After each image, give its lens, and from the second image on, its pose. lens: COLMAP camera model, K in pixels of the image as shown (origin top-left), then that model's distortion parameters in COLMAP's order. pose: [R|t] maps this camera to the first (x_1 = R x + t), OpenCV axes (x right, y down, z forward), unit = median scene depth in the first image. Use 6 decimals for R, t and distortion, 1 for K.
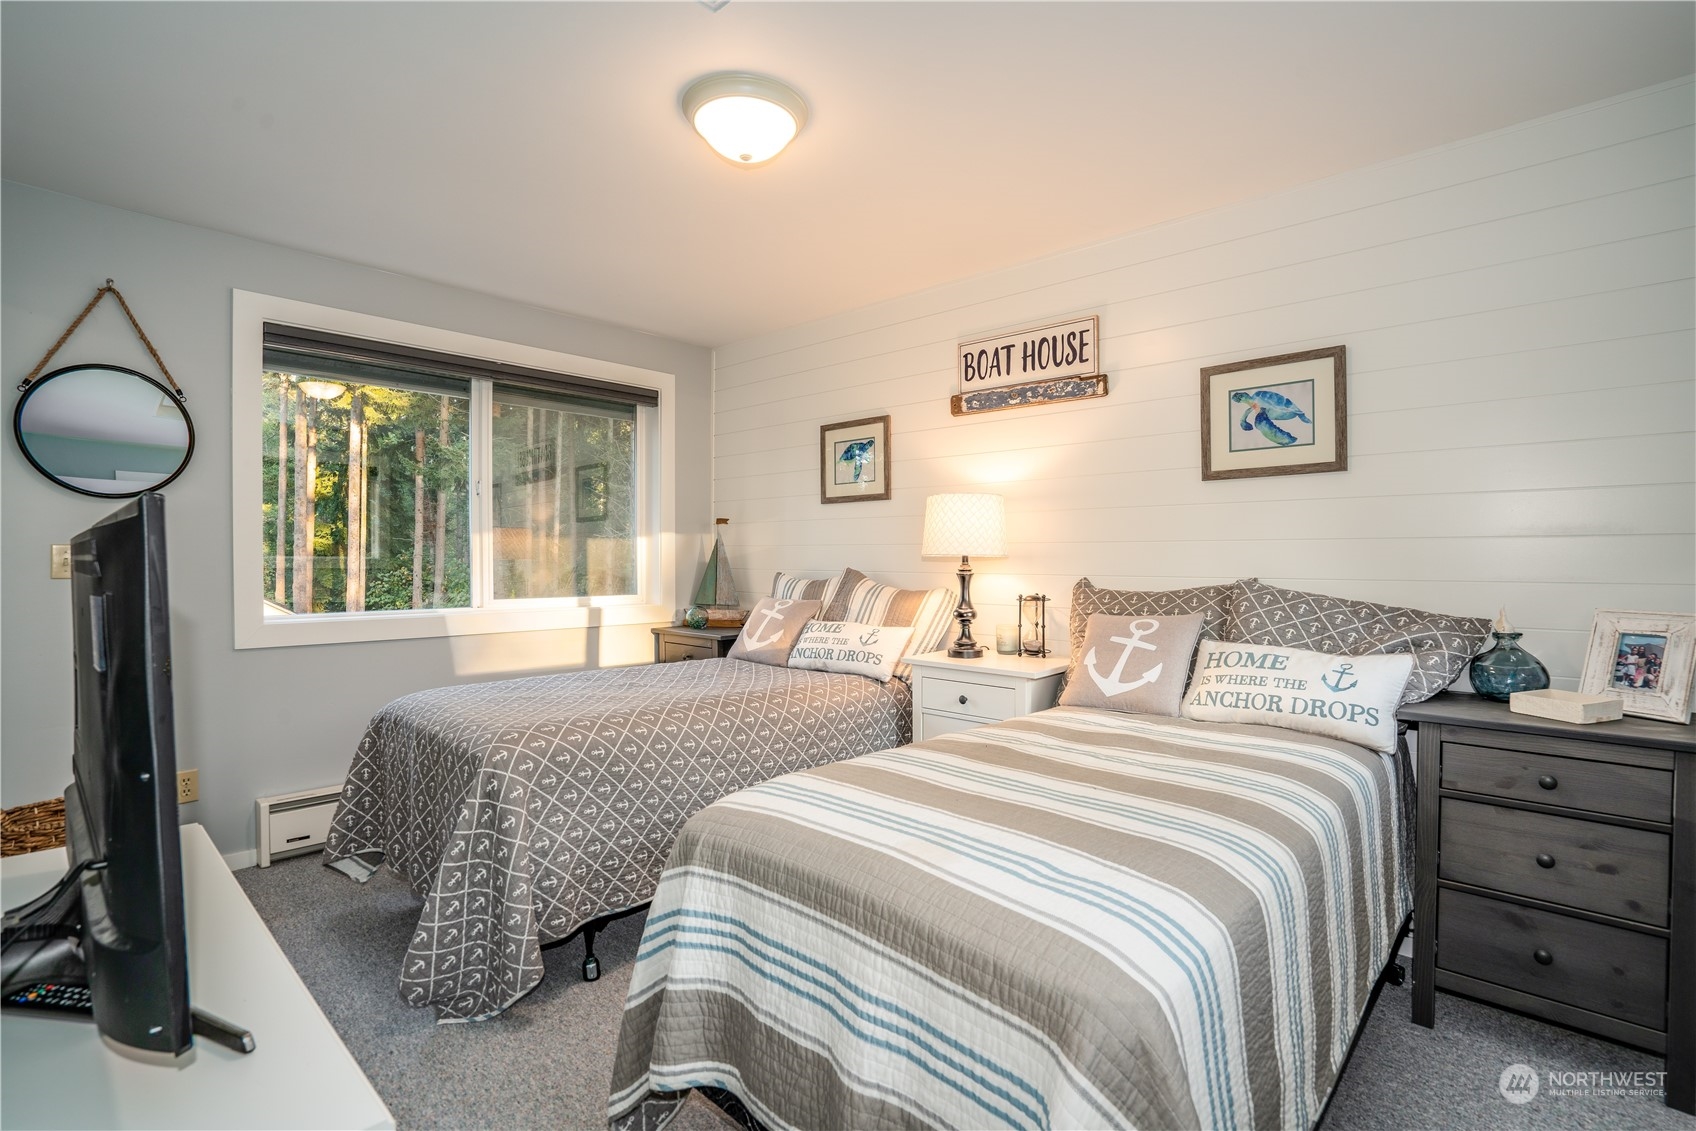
lens RADIAL K [[791.1, 0, 854.2], [0, 791.1, 565.2], [0, 0, 1]] dist [-0.026468, 0.001081]
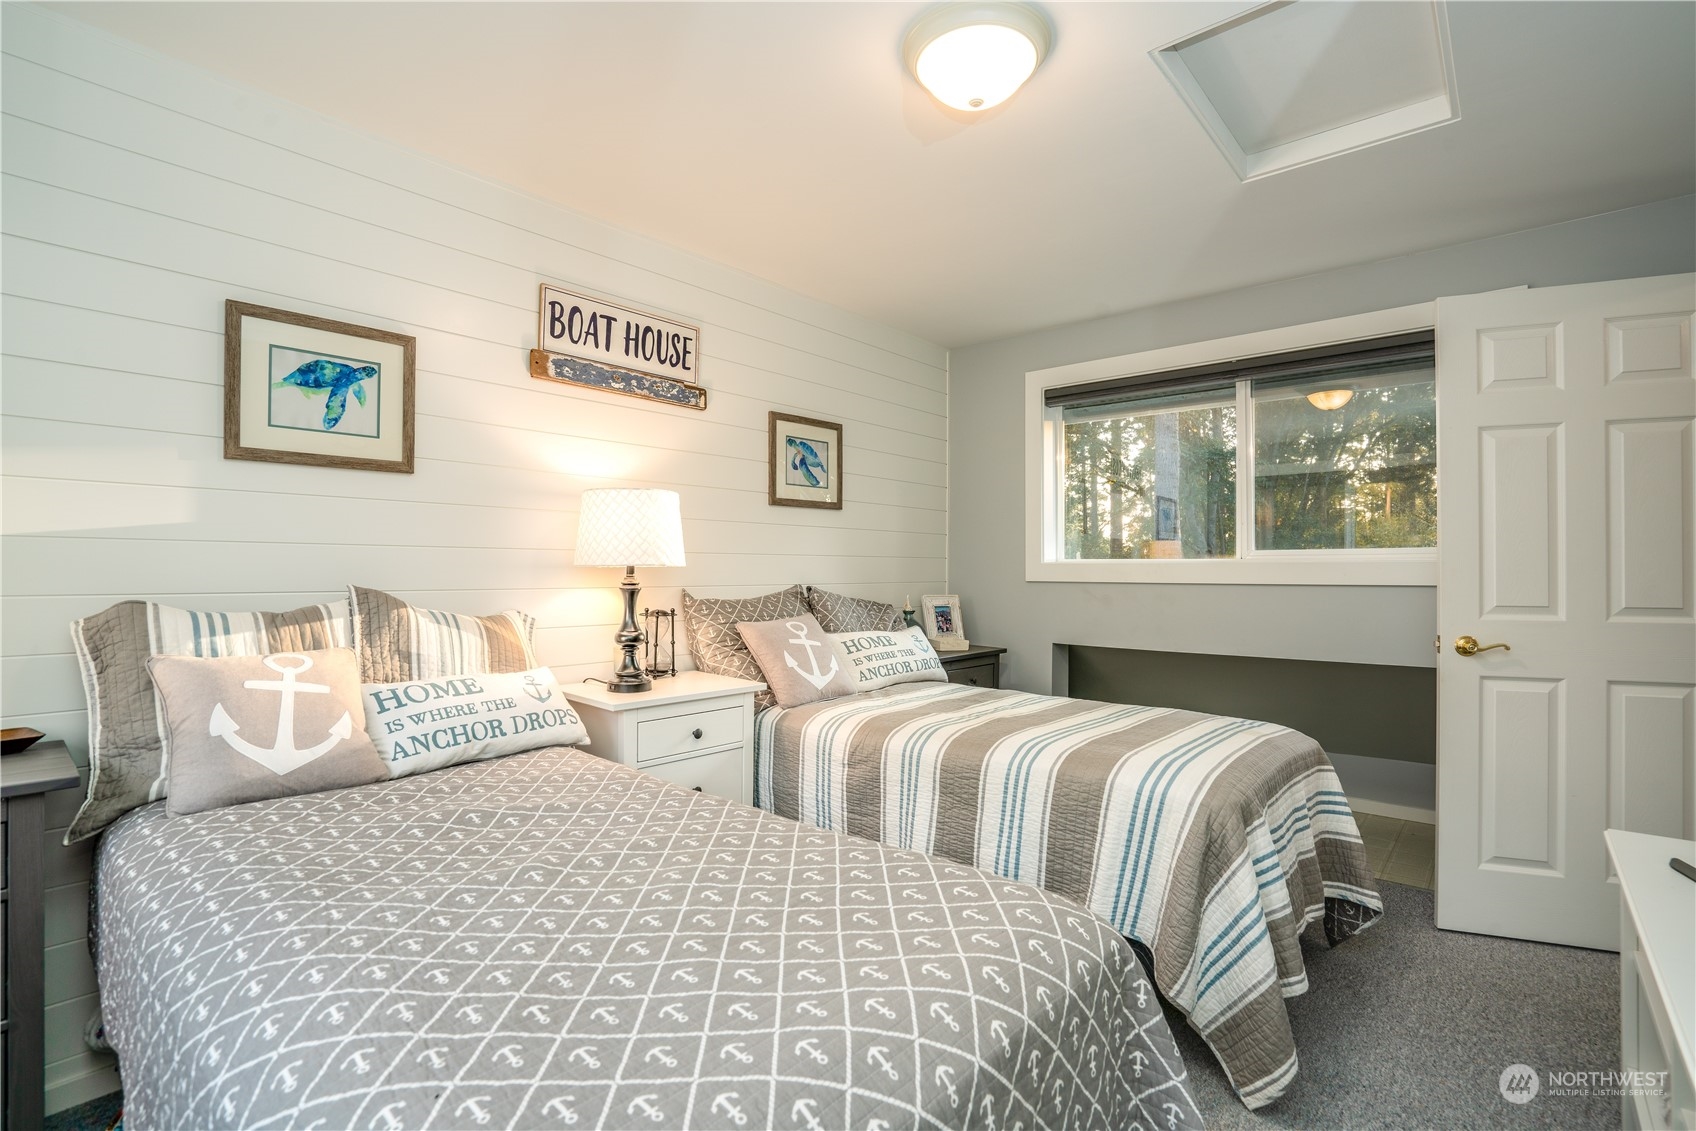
lens RADIAL K [[791.1, 0, 854.5], [0, 791.1, 559.3], [0, 0, 1]] dist [-0.026468, 0.001081]
pose [[-0.008534, 0.001848, 0.999962, -0.675758], [-0.005915, 0.999981, -0.001899, -0.019265], [-0.999946, -0.005931, -0.008523, 0.772829]]
